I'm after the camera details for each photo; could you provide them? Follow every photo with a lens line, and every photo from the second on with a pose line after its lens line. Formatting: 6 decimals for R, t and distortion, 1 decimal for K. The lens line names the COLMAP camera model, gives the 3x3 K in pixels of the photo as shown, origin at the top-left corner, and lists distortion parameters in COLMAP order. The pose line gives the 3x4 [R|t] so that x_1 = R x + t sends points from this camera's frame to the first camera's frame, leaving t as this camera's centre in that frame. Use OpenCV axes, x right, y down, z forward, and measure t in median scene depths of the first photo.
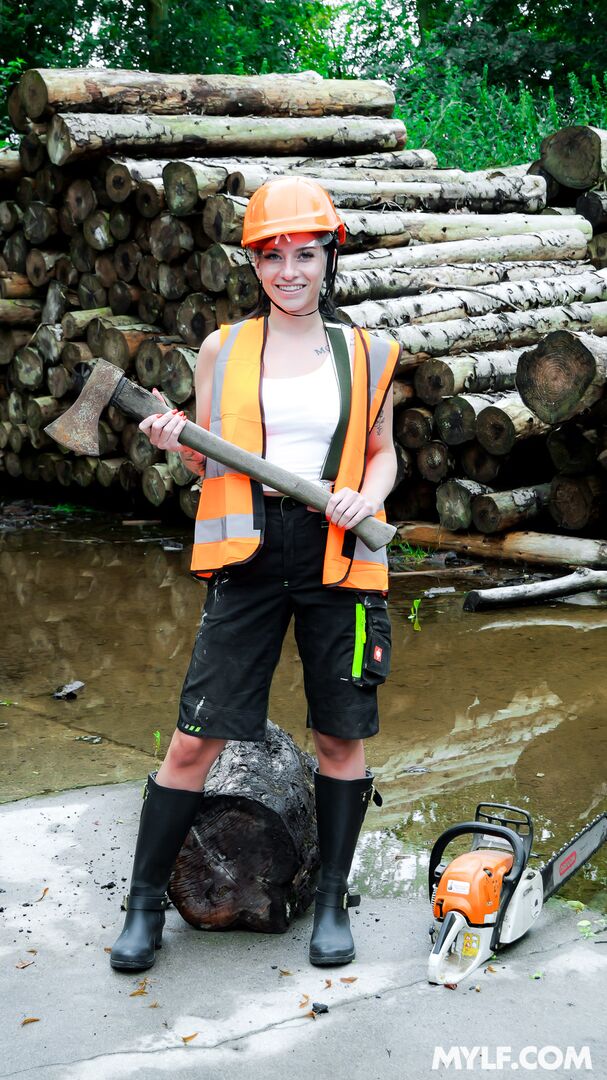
lens RADIAL K [[1916.1, 0, 310.2], [0, 1916.1, 558.8], [0, 0, 1]] dist [0.030693, 0.053609]
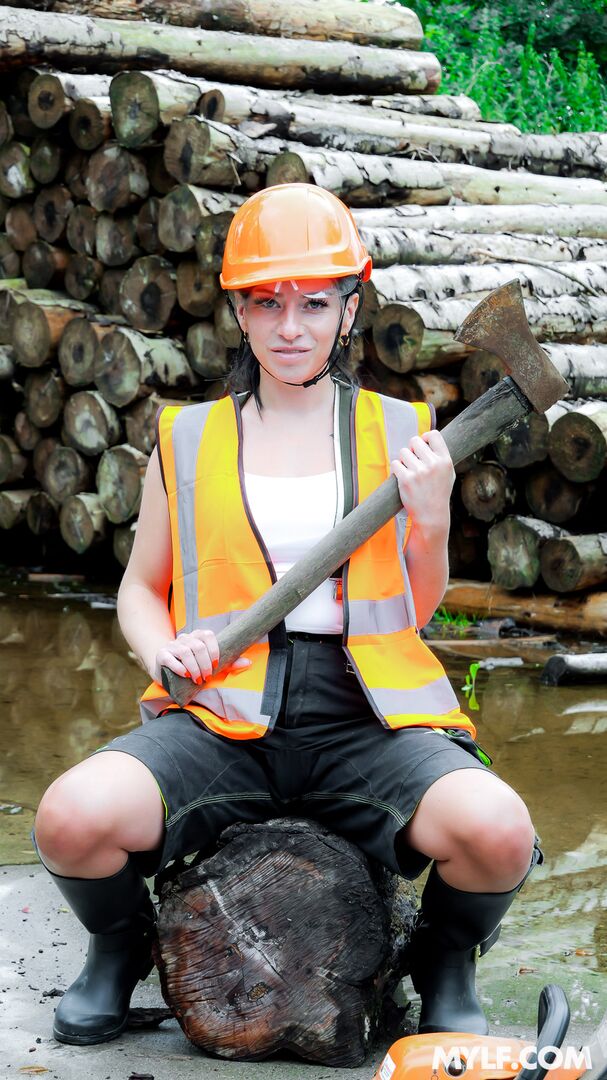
lens RADIAL K [[2472.0, 0, 330.2], [0, 2472.0, 543.0], [0, 0, 1]] dist [0.015577, 0.443825]
pose [[0.998389, 0.040868, 0.039353, -0.024181], [-0.037521, 0.995900, -0.082314, 0.039868], [-0.042556, 0.080705, 0.995829, 0.092875]]
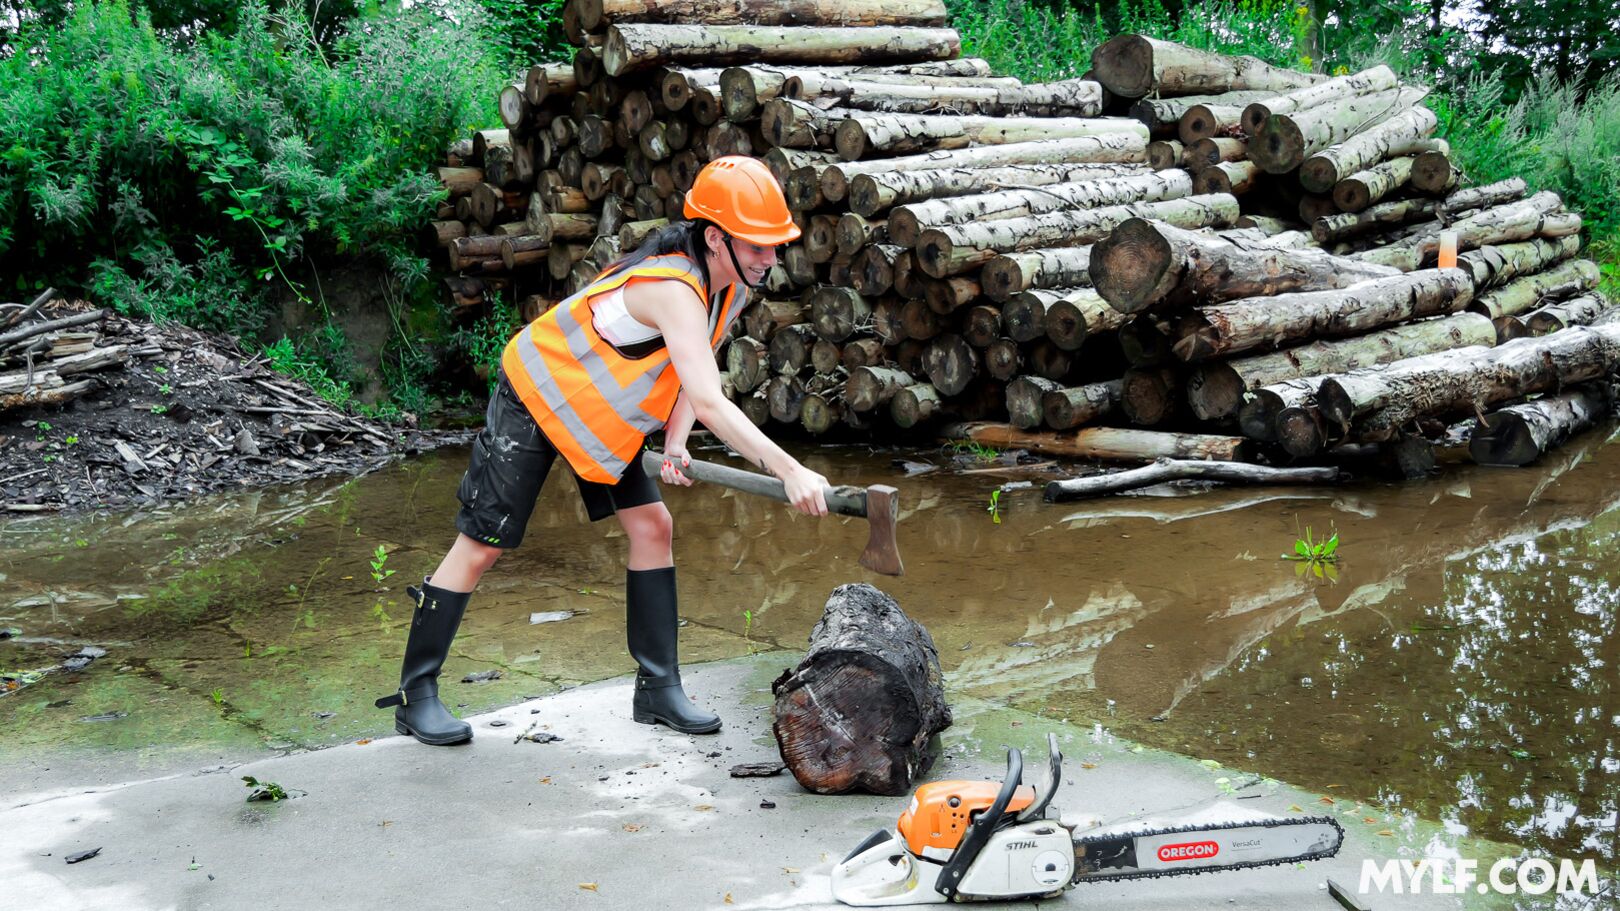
lens RADIAL K [[1886.9, 0, 813.4], [0, 1886.9, 479.5], [0, 0, 1]] dist [-0.038025, 0.101735]
pose [[0.999757, -0.016764, -0.014339, -0.017704], [0.016544, 0.999745, -0.015385, 0.021731], [0.014593, 0.015145, 0.999779, 0.028075]]
